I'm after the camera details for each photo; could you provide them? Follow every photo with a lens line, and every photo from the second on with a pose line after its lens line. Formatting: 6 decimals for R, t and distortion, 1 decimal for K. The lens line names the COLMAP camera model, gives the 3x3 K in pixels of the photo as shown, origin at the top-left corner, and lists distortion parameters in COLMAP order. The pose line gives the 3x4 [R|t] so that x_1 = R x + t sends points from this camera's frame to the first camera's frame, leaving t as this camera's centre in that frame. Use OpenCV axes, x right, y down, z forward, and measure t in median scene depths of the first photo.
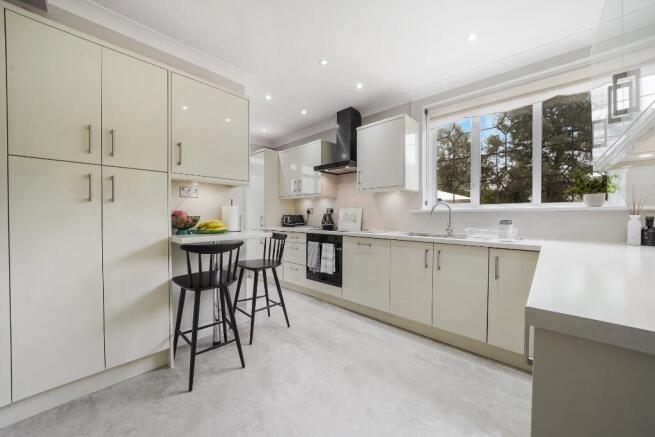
lens RADIAL K [[245.3, 0, 327.5], [0, 245.3, 218.5], [0, 0, 1]] dist [0.000040, 0.000039]
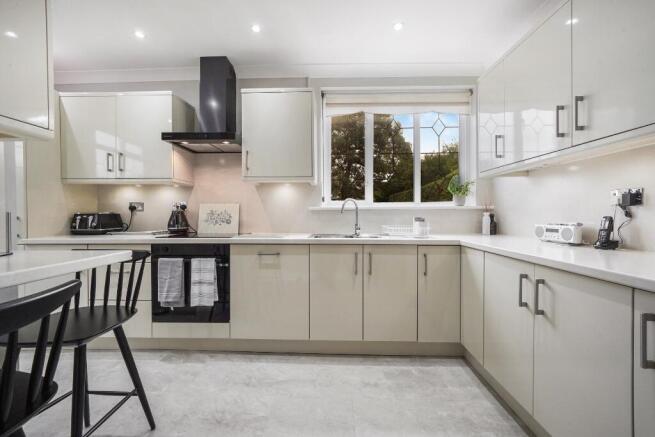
lens RADIAL K [[264.3, 0, 328.1], [0, 264.3, 217.2], [0, 0, 1]] dist [-0.000651, 0.000361]
pose [[0.748591, -0.010735, 0.662945, -0.184563], [0.011859, 0.999926, 0.002800, -0.001492], [-0.662925, 0.005765, 0.748663, 0.249771]]
